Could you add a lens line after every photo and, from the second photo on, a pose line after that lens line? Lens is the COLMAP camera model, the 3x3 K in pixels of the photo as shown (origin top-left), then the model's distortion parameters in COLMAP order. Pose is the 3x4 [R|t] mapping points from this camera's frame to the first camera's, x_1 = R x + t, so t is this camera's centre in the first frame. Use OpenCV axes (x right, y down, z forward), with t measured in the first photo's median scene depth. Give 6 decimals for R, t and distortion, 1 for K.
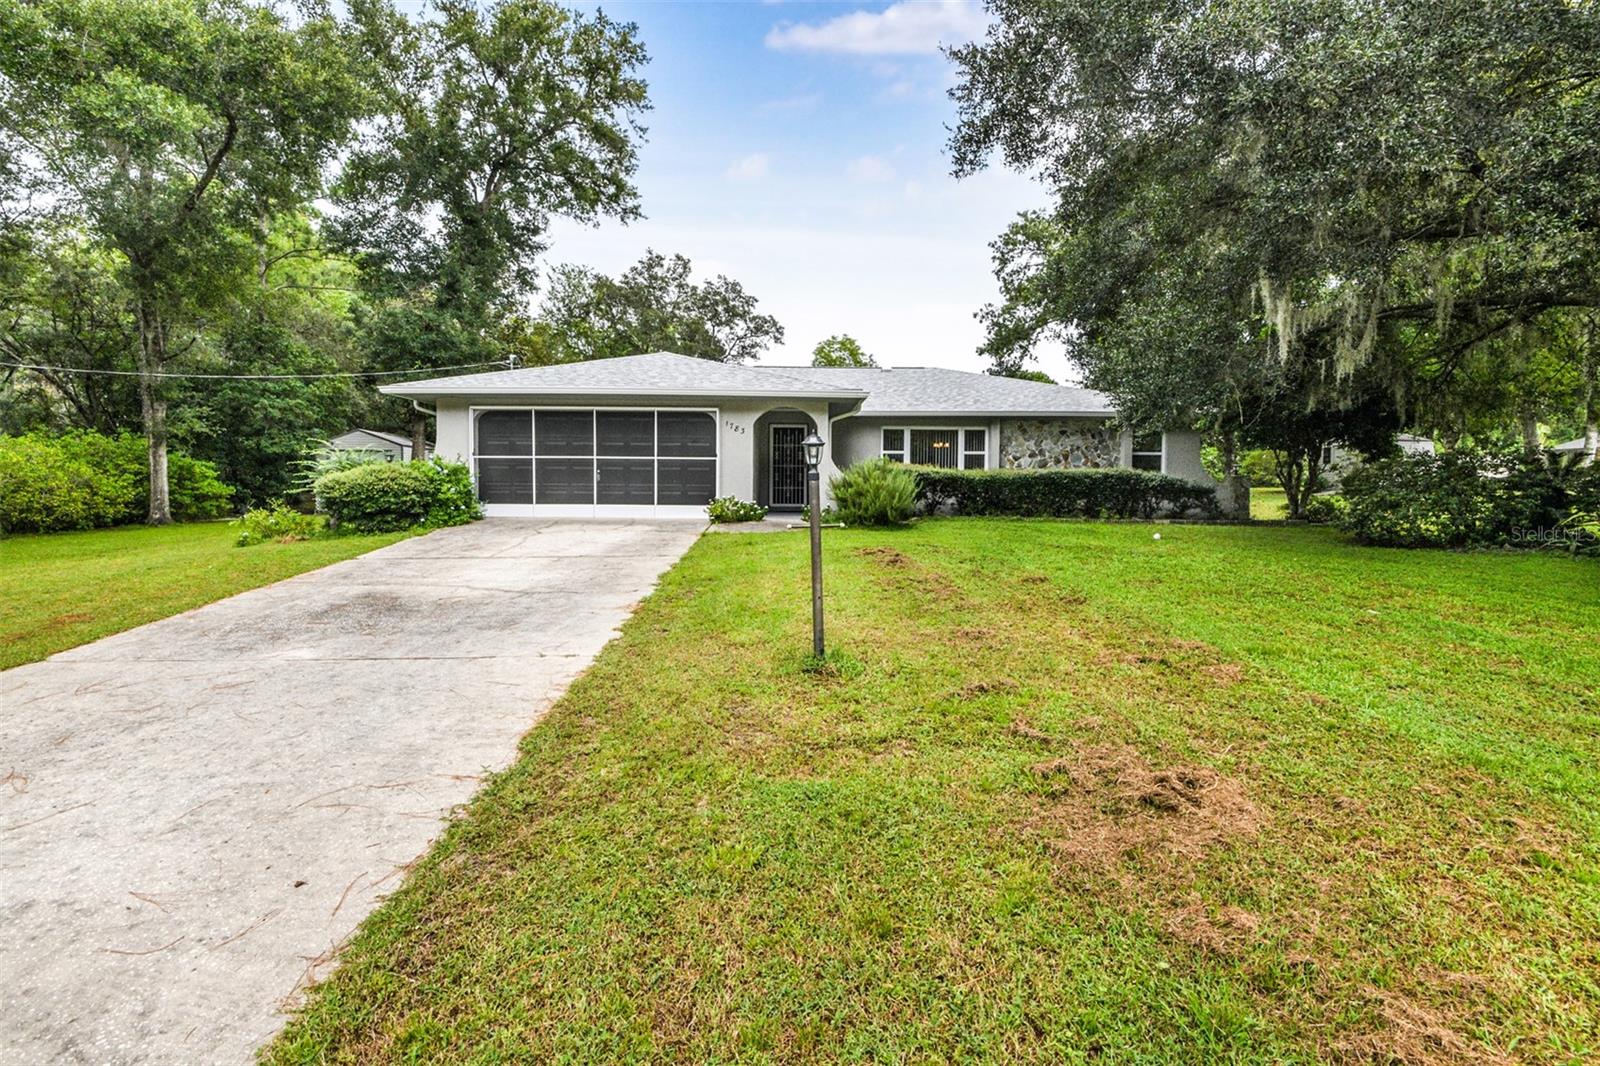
lens RADIAL K [[760.0, 0, 800.0], [0, 760.0, 533.0], [0, 0, 1]] dist [-0.000336, -0.000020]
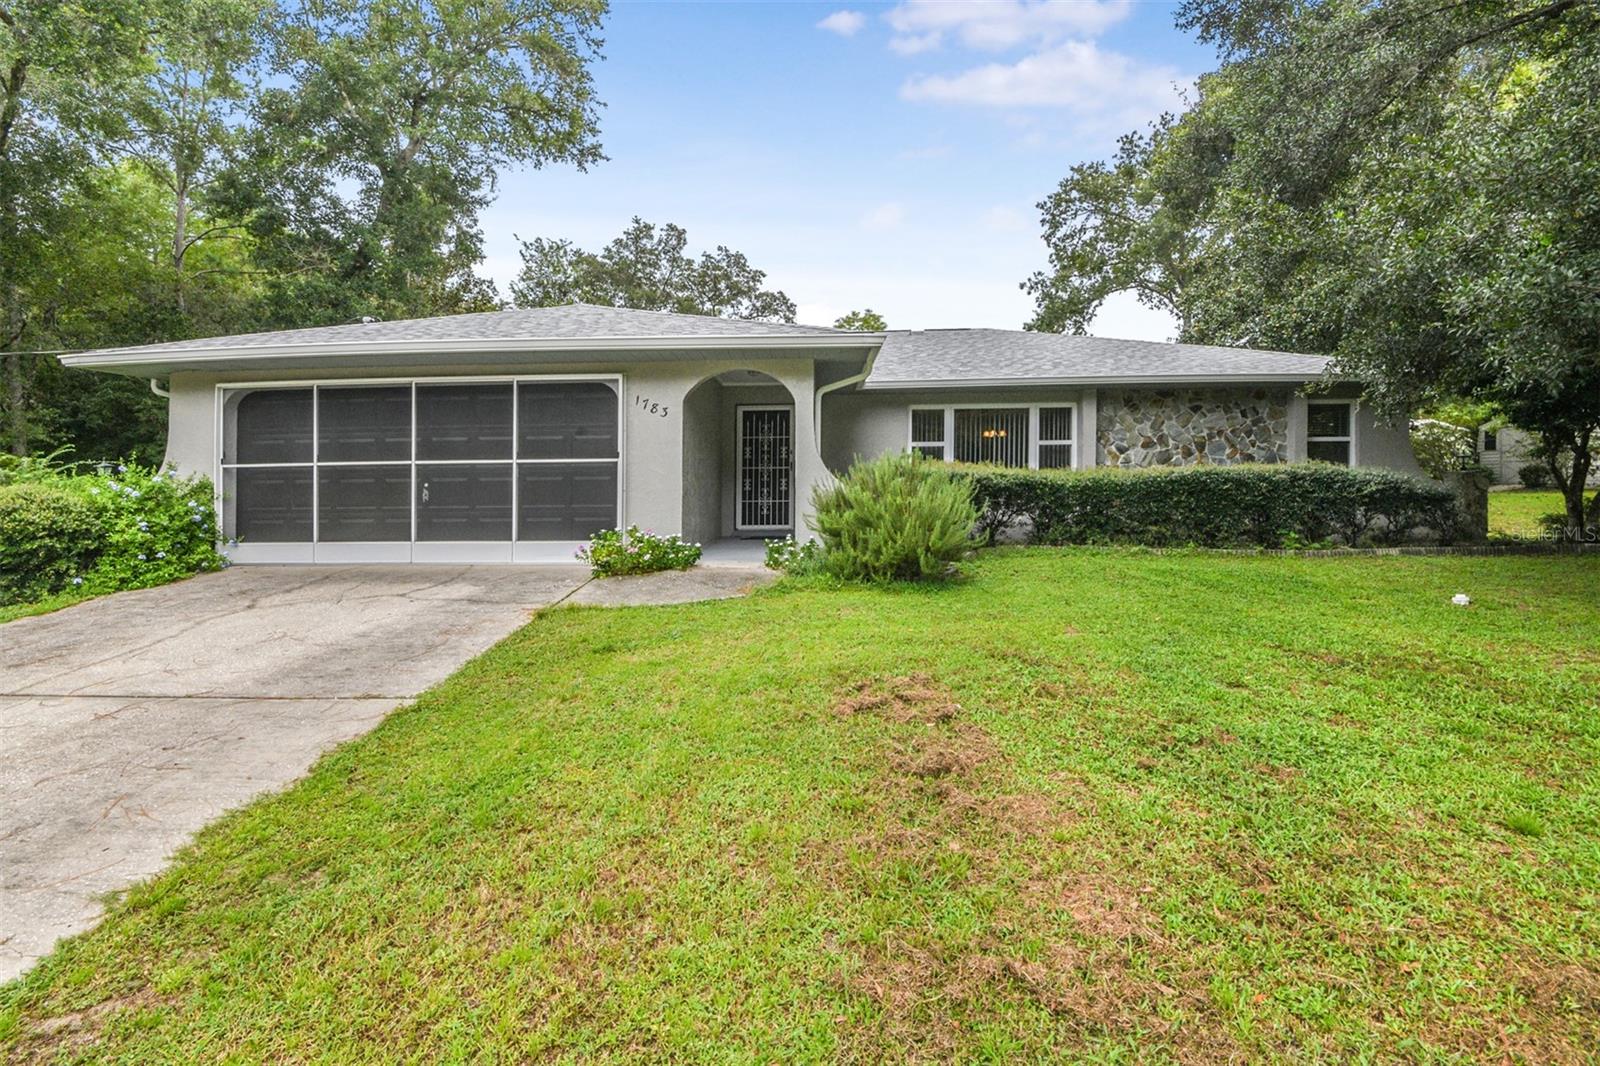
lens RADIAL K [[733.4, 0, 724.9], [0, 733.4, 540.2], [0, 0, 1]] dist [-0.016144, -0.000220]
pose [[0.989548, -0.003555, -0.144163, 0.037600], [0.005902, 0.999857, 0.015856, -0.032269], [0.144086, -0.016541, 0.989427, 0.325343]]
